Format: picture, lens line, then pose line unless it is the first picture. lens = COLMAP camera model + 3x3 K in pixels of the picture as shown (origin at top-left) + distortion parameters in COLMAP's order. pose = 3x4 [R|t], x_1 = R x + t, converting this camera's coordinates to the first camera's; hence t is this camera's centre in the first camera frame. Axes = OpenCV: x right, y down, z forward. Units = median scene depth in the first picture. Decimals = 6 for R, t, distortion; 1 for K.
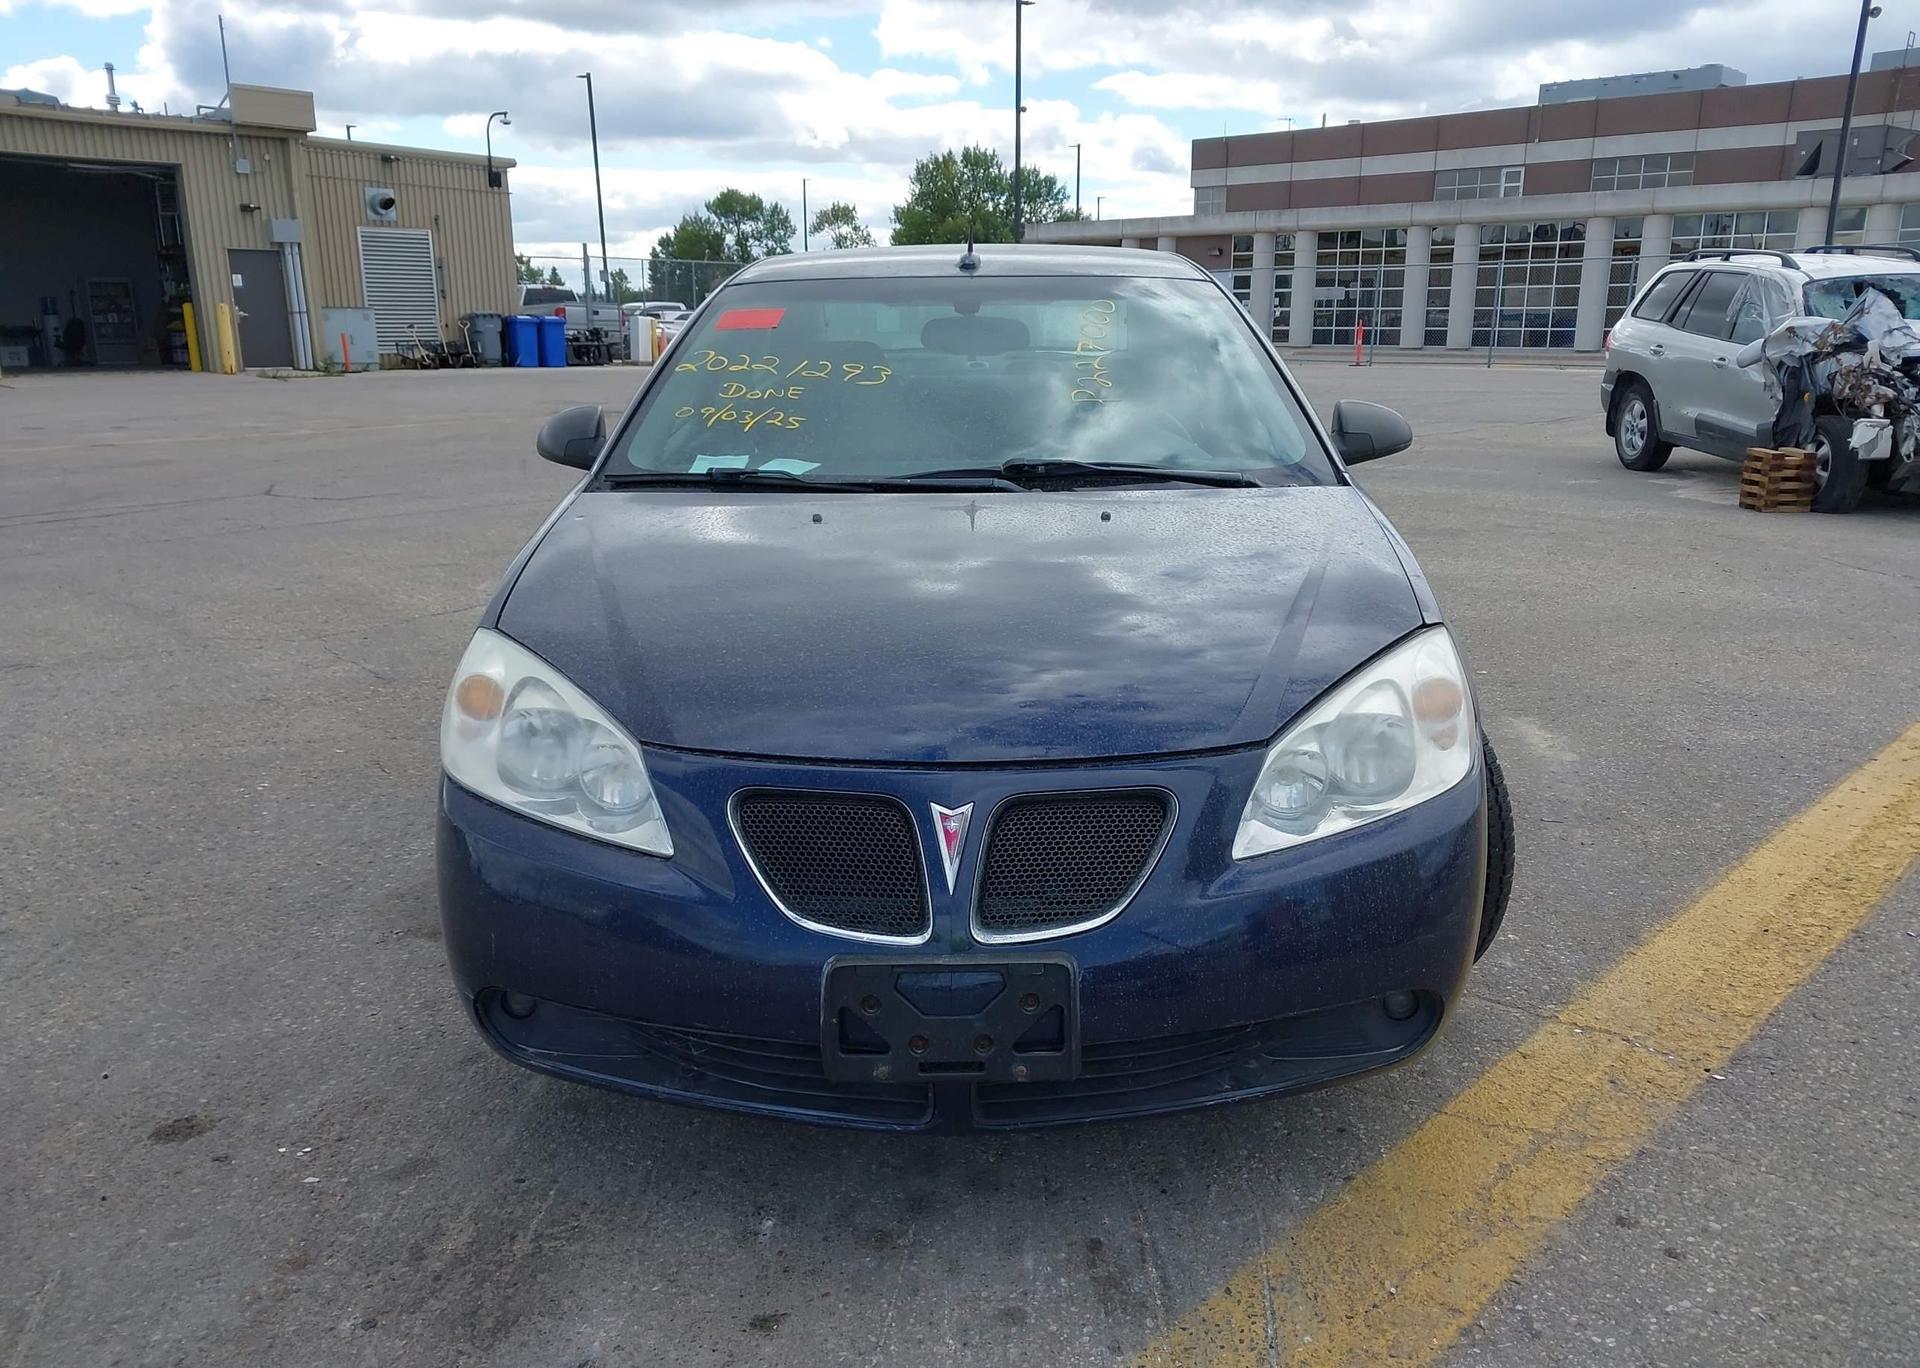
lens RADIAL K [[1501.5, 0, 952.9], [0, 1501.5, 739.9], [0, 0, 1]] dist [0.007361, 0.000967]
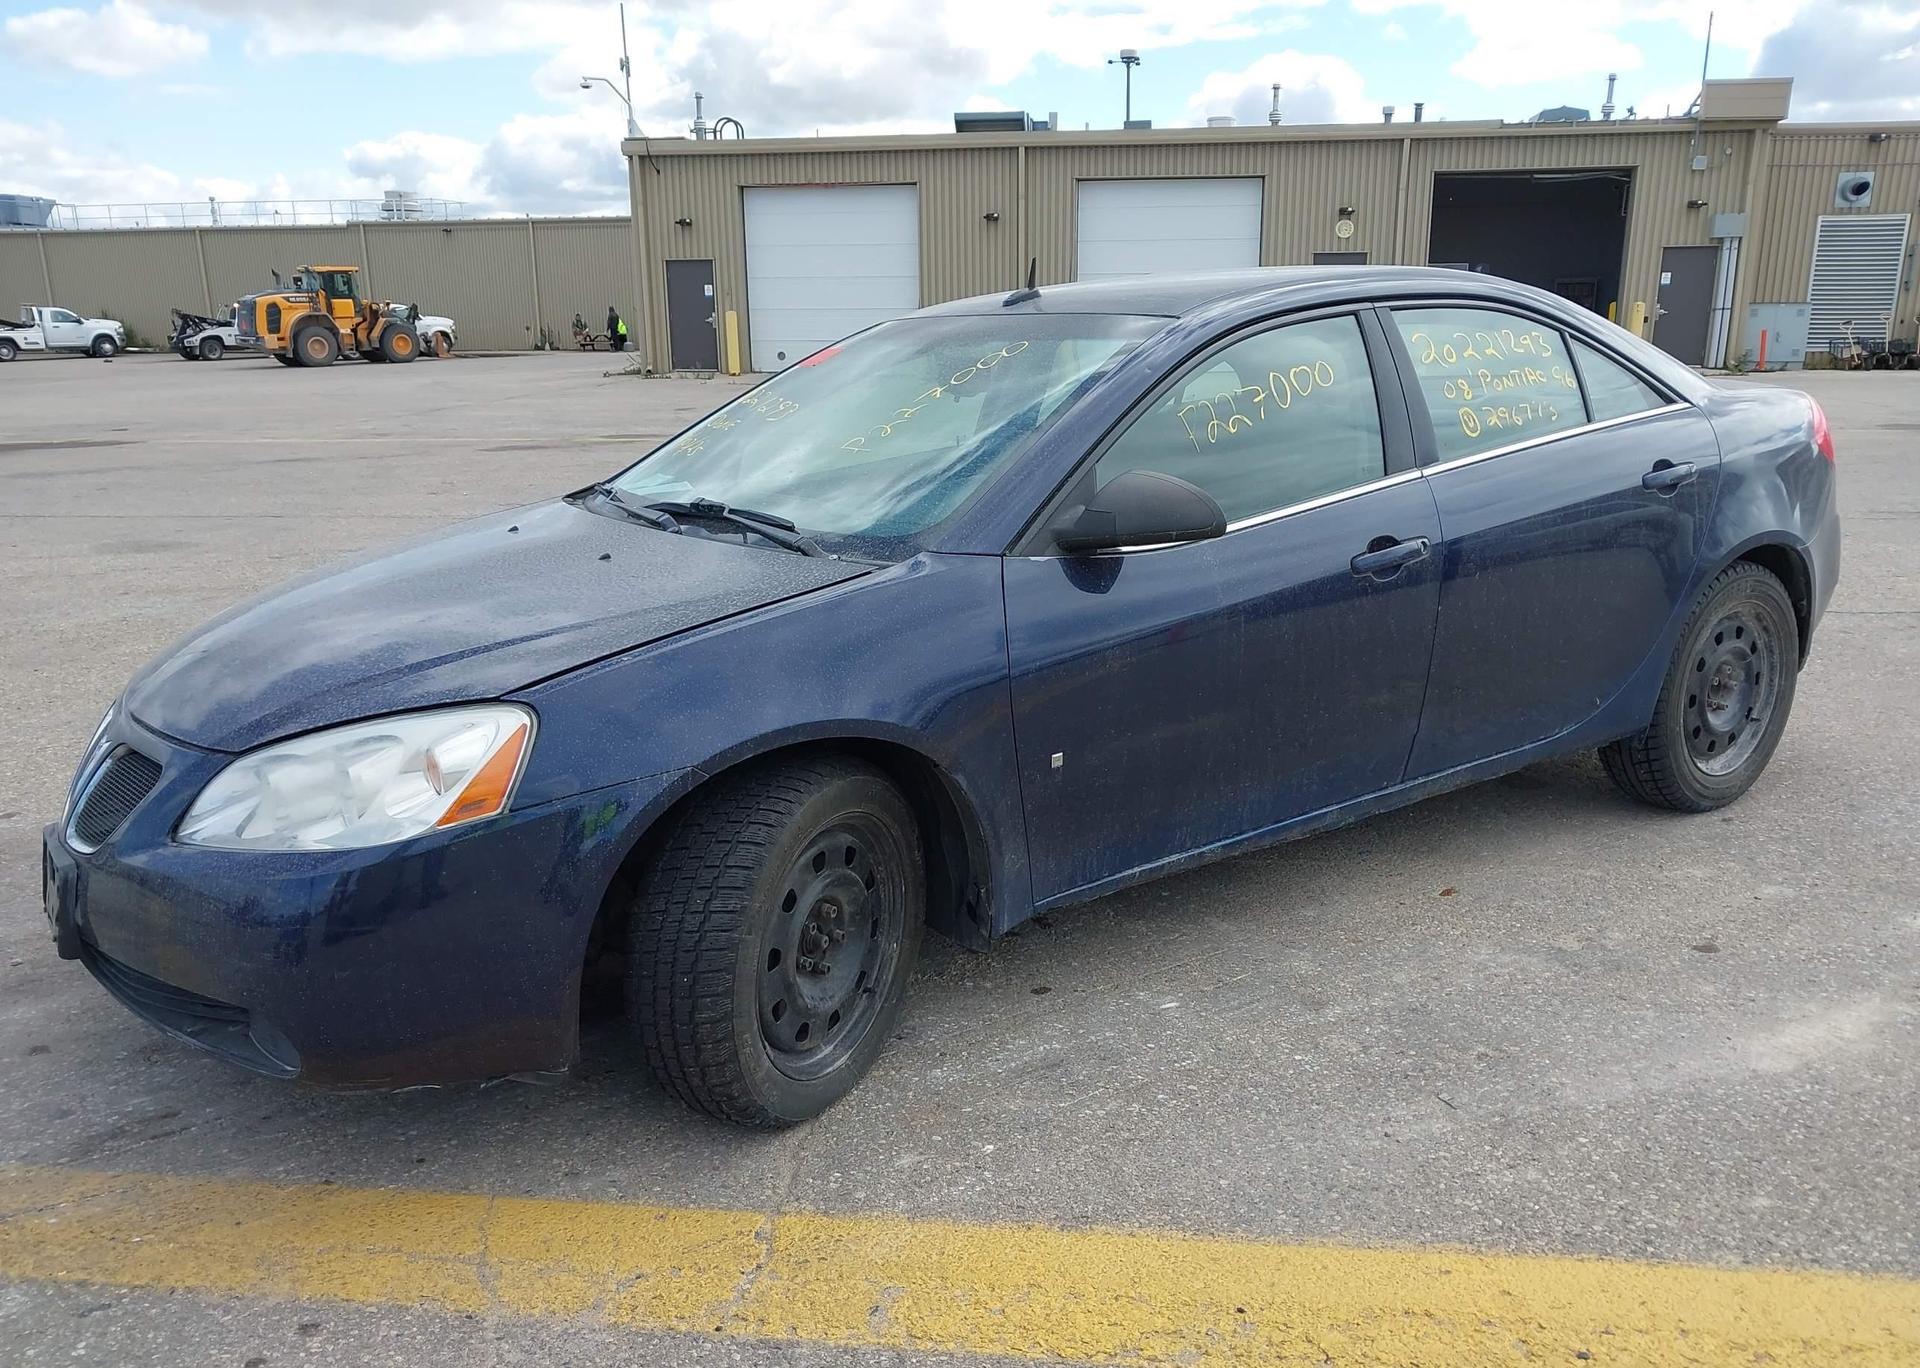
lens RADIAL K [[1493.9, 0, 969.1], [0, 1493.9, 739.8], [0, 0, 1]] dist [0.005518, 0.000845]
pose [[0.586301, 0.215610, -0.780873, 0.094221], [-0.211707, 0.971212, 0.109210, -0.015830], [0.781941, 0.101286, 0.615069, 0.050879]]
